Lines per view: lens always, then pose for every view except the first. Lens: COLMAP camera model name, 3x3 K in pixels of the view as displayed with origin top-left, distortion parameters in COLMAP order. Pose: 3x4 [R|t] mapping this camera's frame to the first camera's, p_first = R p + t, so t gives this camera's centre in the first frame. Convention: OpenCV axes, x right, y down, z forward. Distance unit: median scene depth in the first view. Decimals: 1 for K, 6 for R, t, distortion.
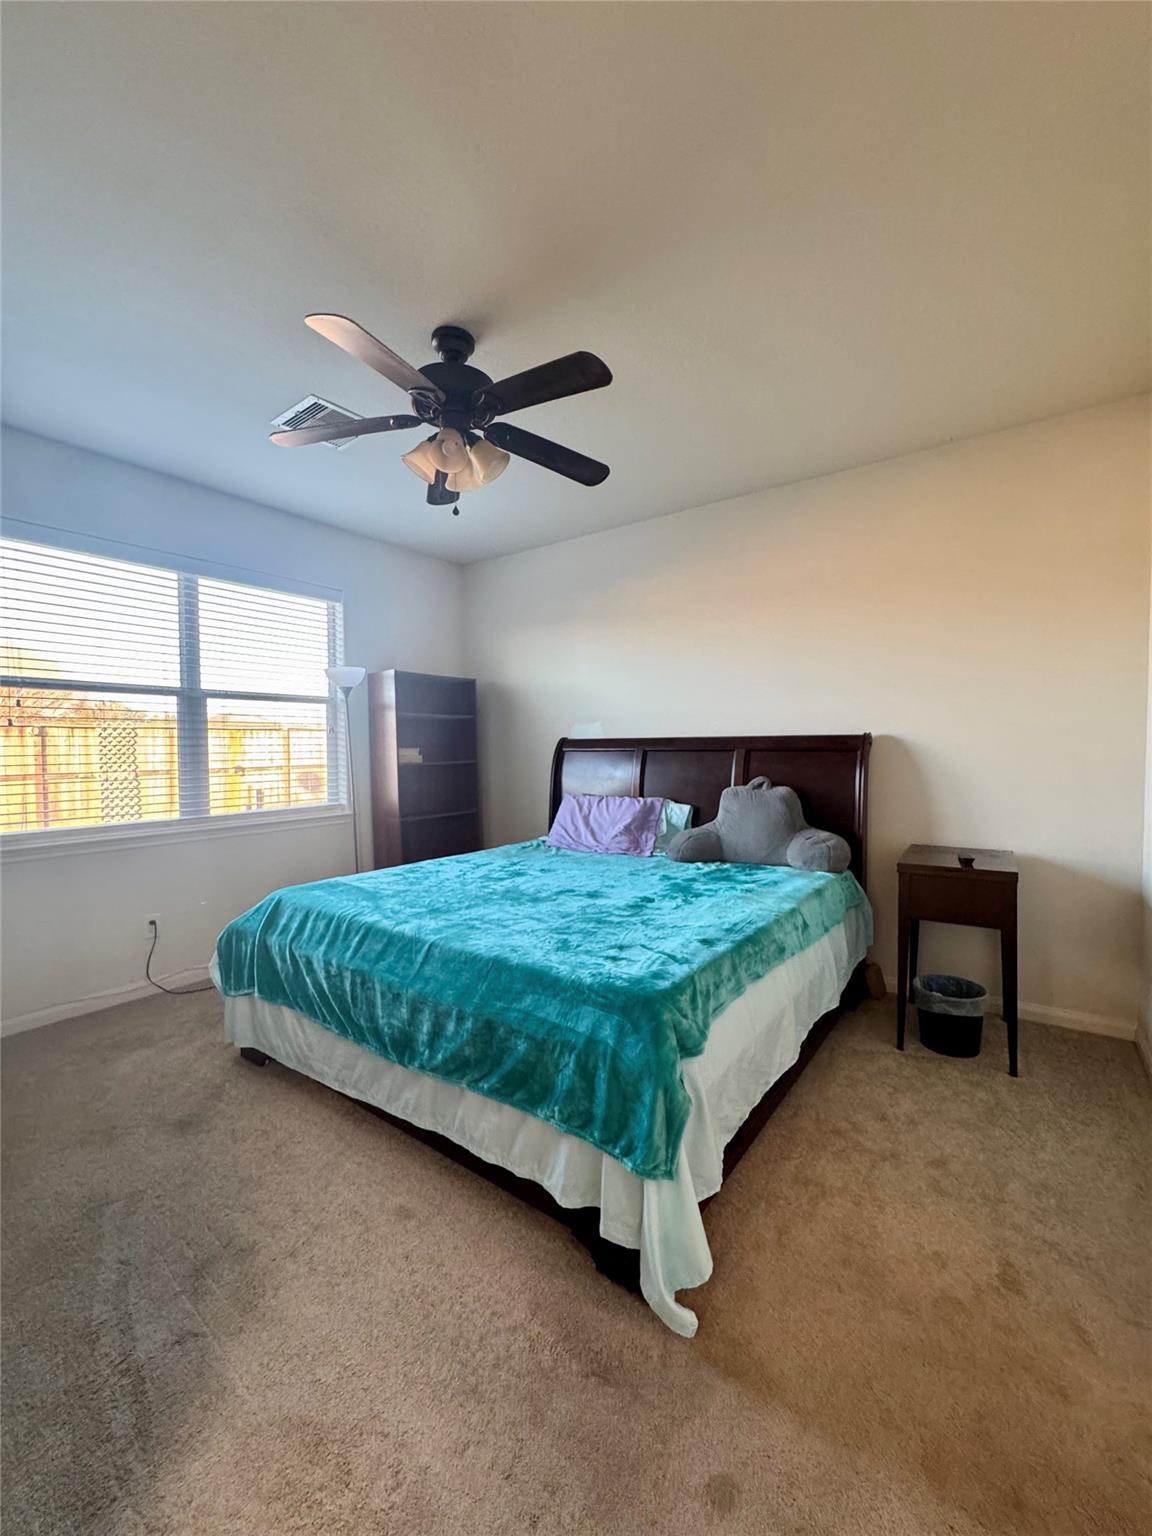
lens RADIAL K [[613.5, 0, 575.0], [0, 613.5, 772.5], [0, 0, 1]] dist [-0.006386, 0.000708]
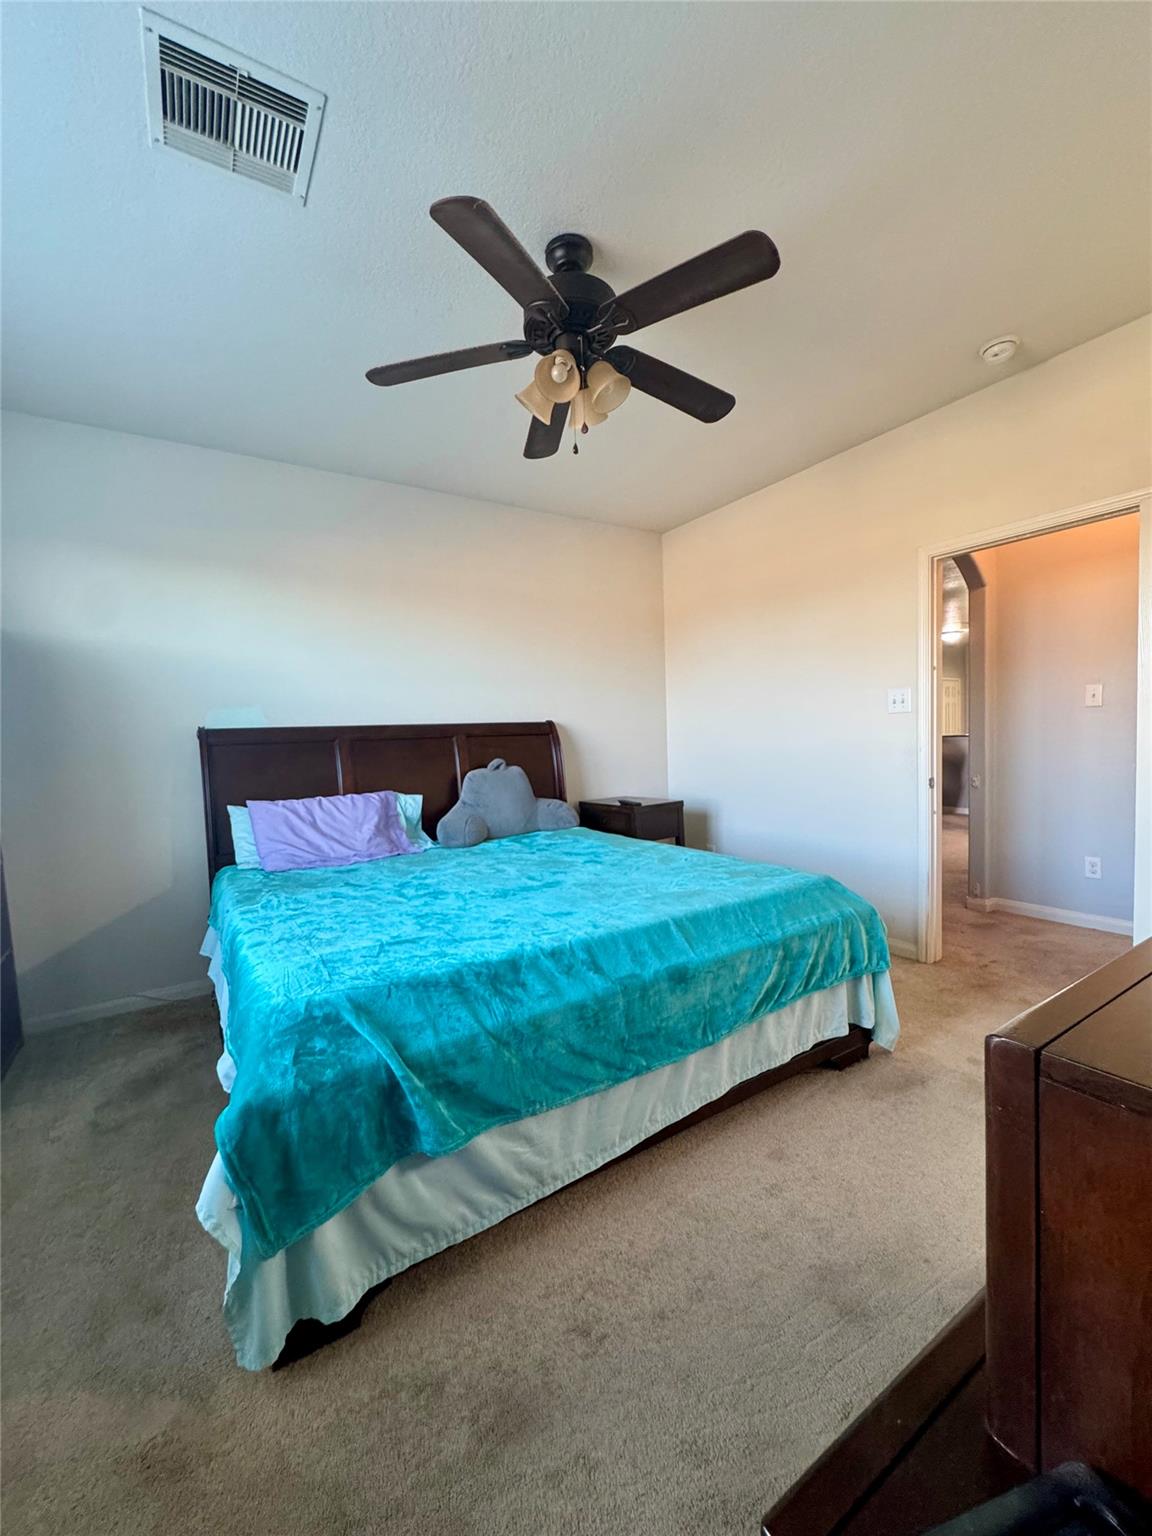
lens RADIAL K [[613.5, 0, 582.3], [0, 613.5, 769.8], [0, 0, 1]] dist [-0.006386, 0.000708]
pose [[0.356528, -0.056205, 0.932592, -0.667881], [0.074093, 0.996746, 0.031746, 0.002900], [-0.931342, 0.057781, 0.359532, 0.447262]]
